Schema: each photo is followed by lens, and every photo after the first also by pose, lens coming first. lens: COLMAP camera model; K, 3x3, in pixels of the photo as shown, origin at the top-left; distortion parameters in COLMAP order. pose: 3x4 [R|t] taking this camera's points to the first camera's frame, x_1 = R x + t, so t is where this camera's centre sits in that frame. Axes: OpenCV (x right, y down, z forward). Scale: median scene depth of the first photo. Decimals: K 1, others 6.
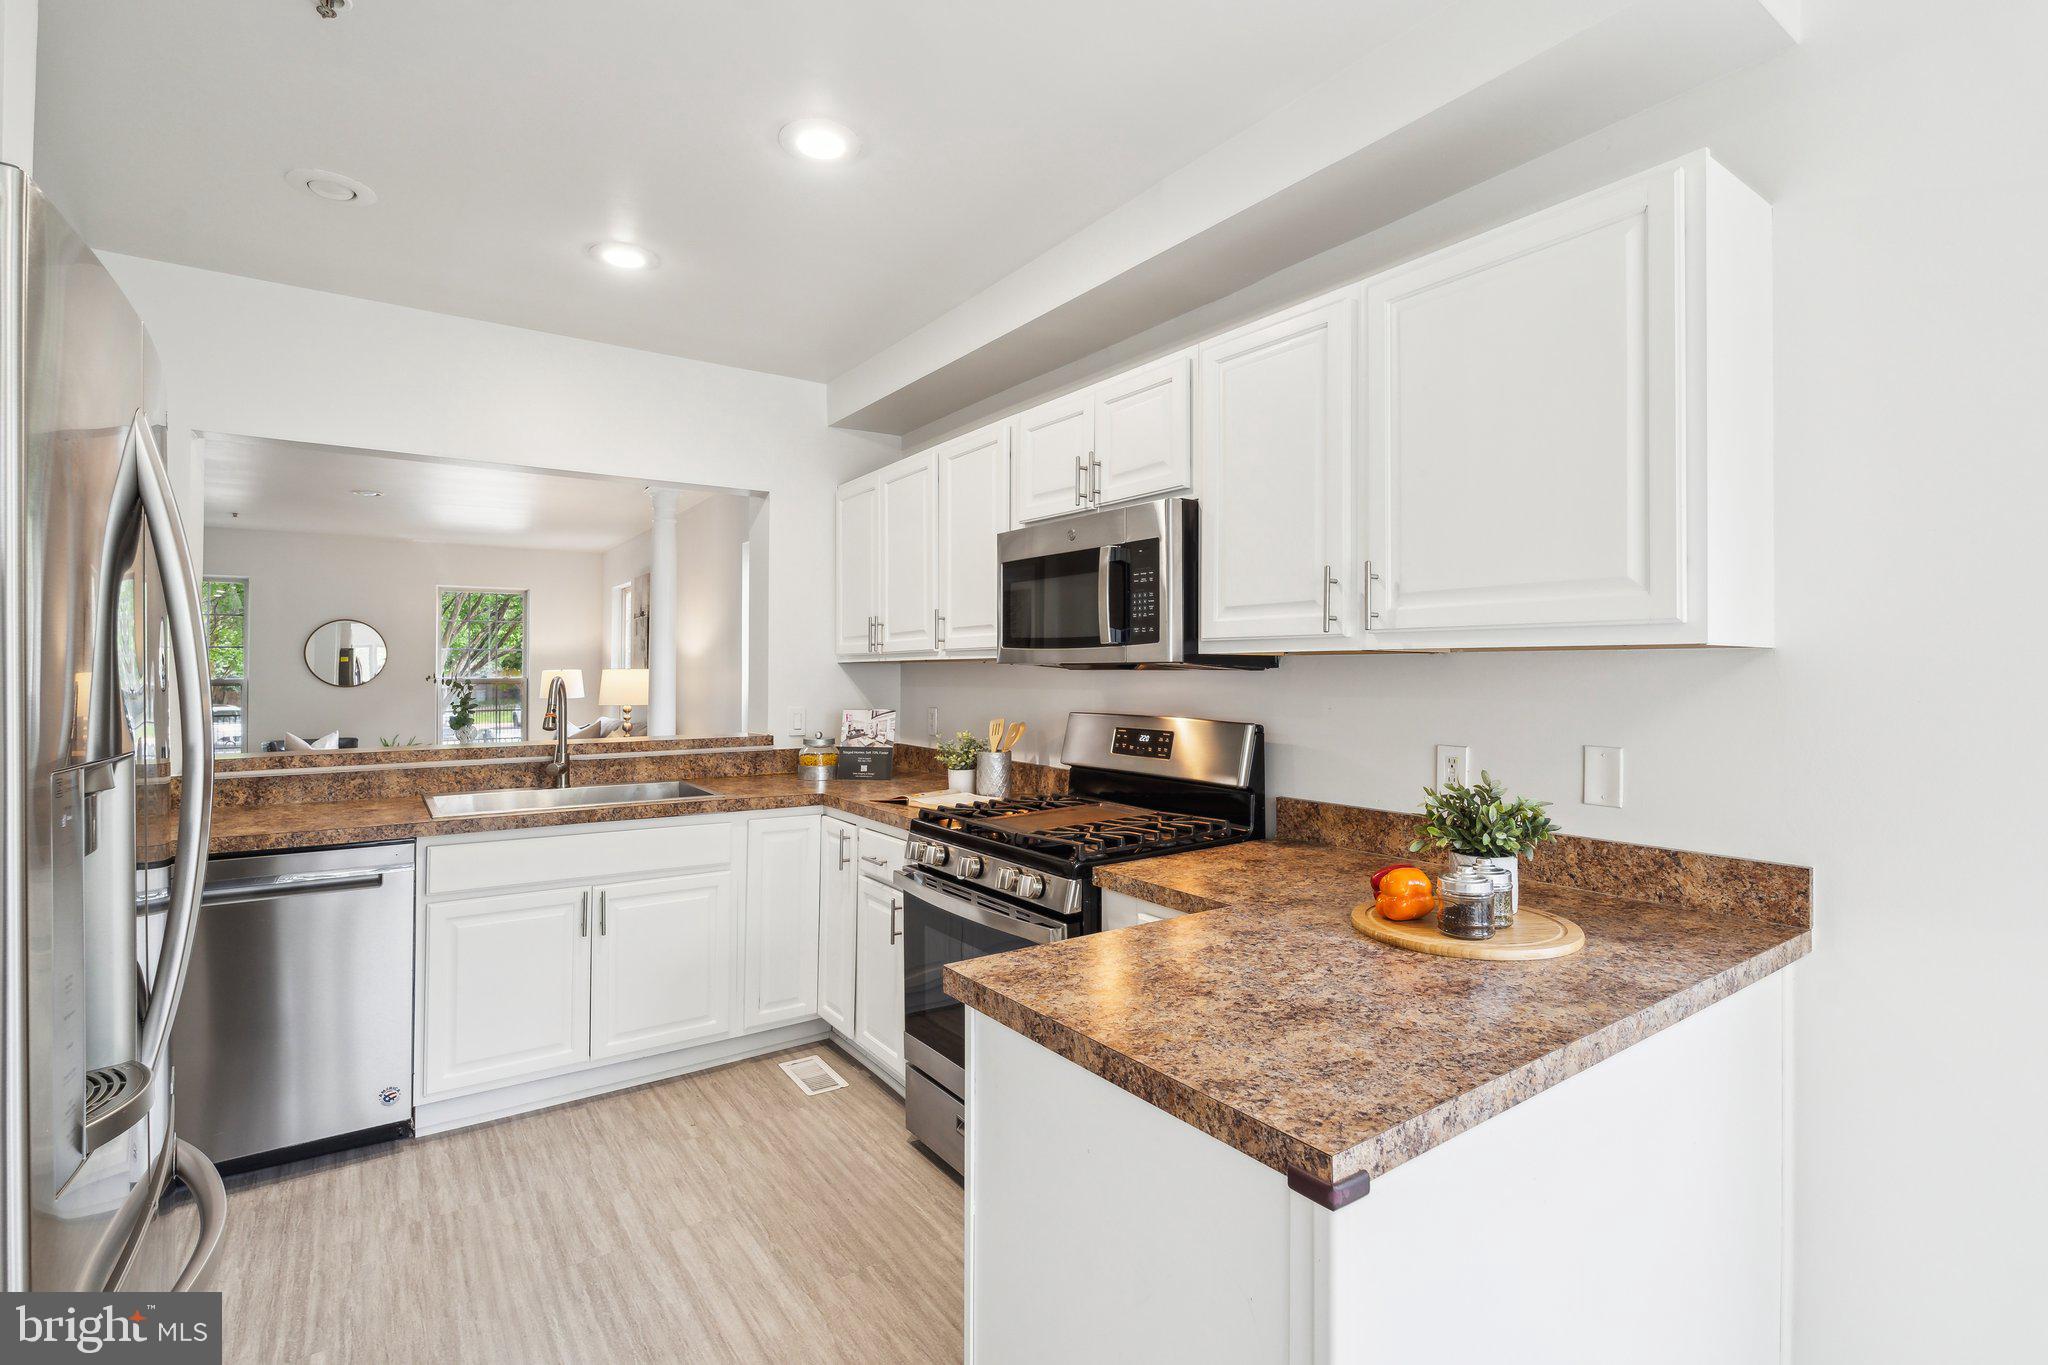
lens RADIAL K [[943.3, 0, 1014.2], [0, 943.3, 666.1], [0, 0, 1]] dist [-0.003215, -0.000751]
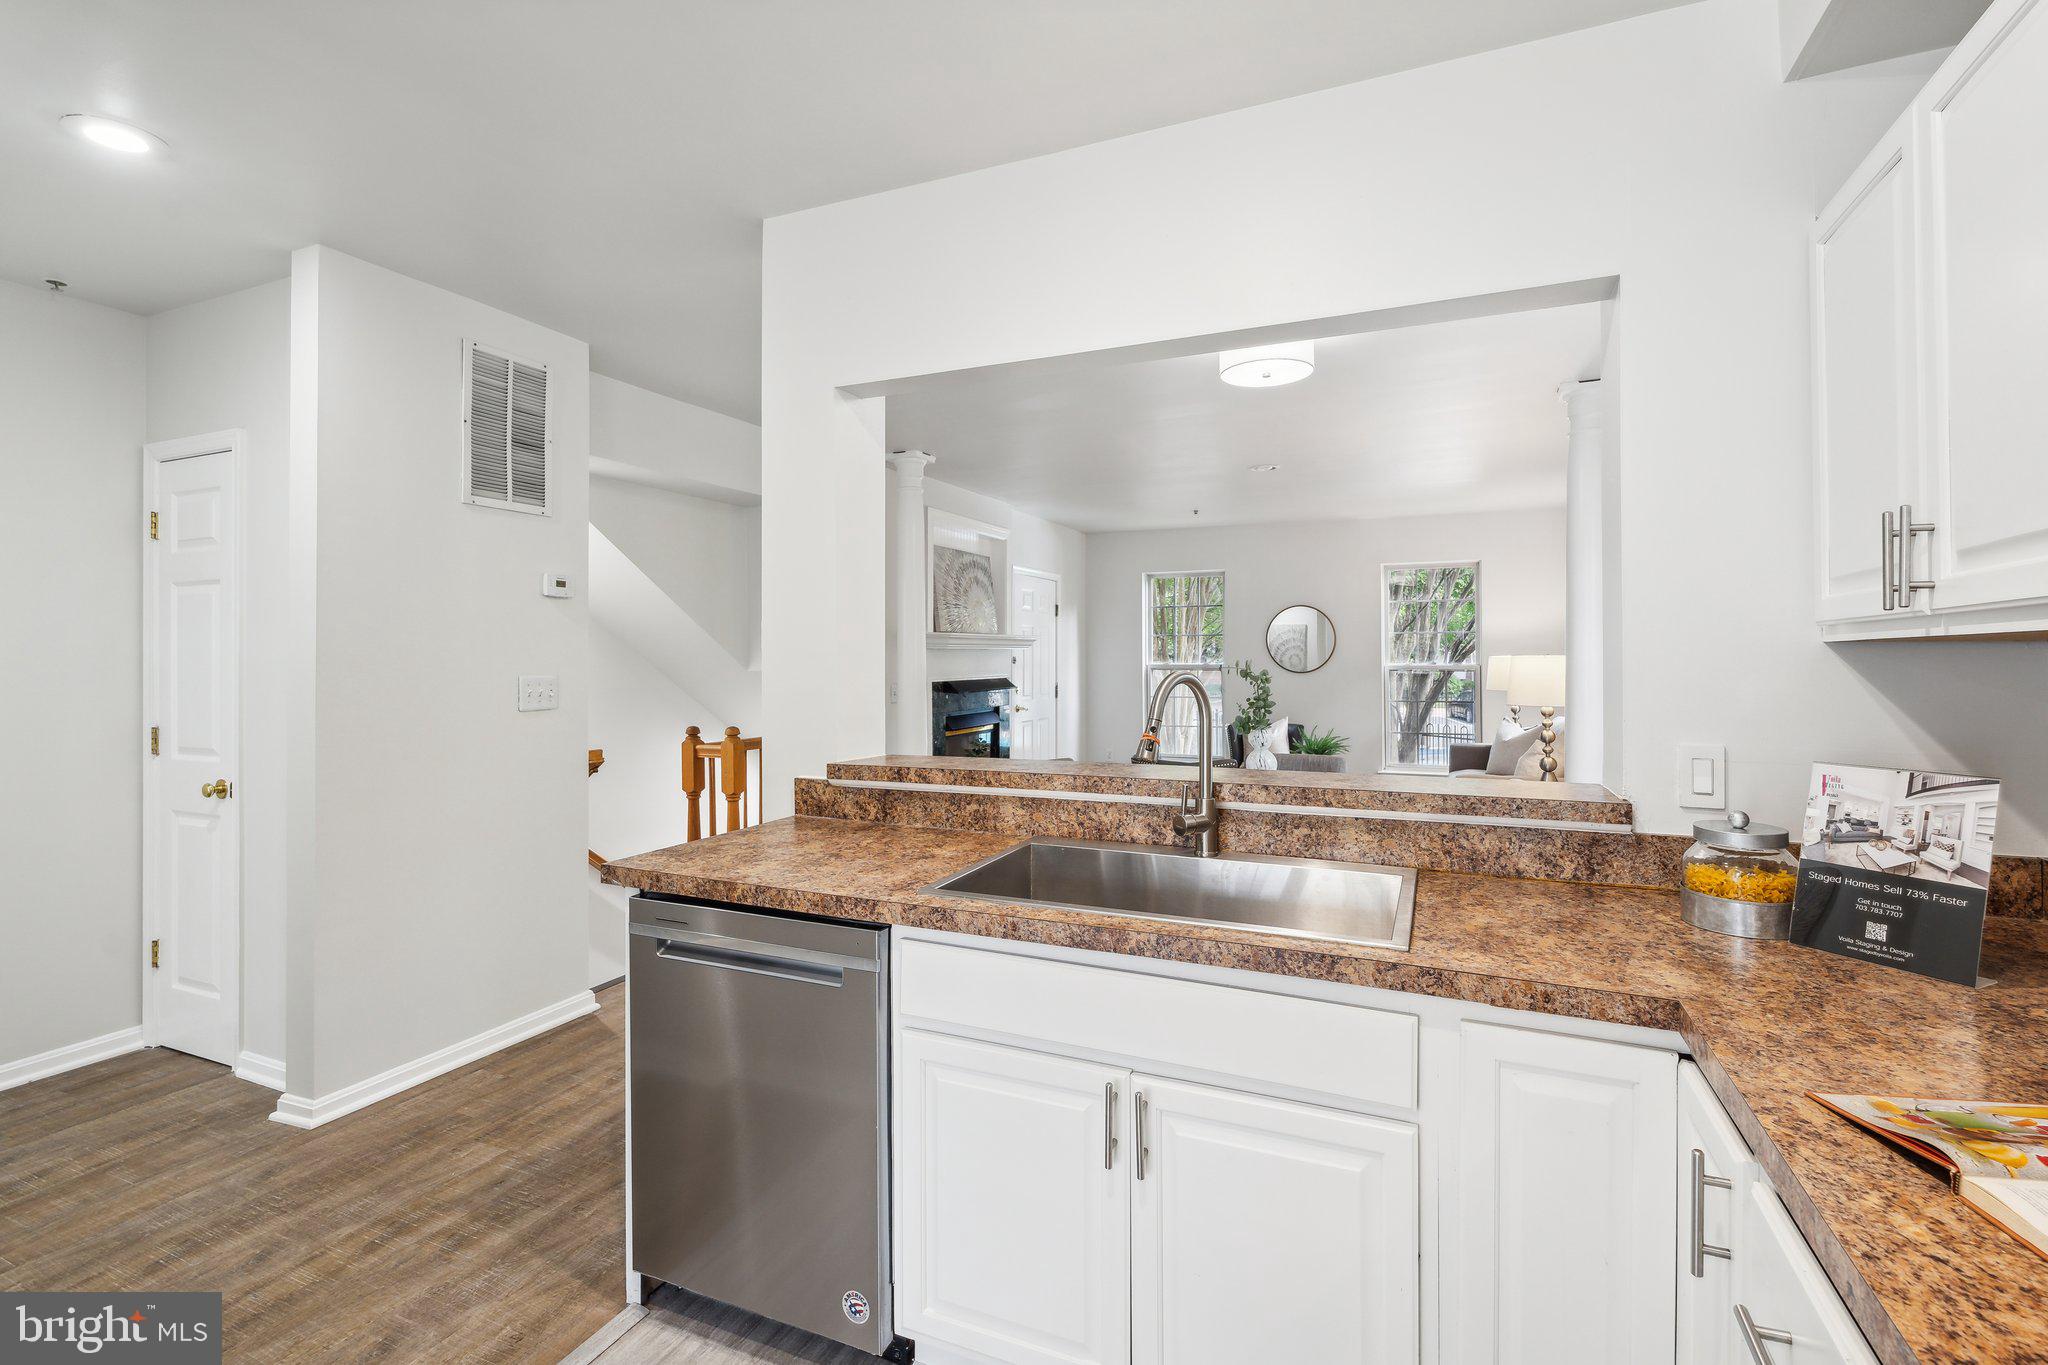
lens RADIAL K [[943.3, 0, 1013.1], [0, 943.3, 637.9], [0, 0, 1]] dist [-0.003215, -0.000751]
pose [[0.519436, -0.018354, -0.854312, -0.020384], [0.007025, 0.999827, -0.017208, -0.001031], [0.854480, 0.002937, 0.519476, 0.521417]]
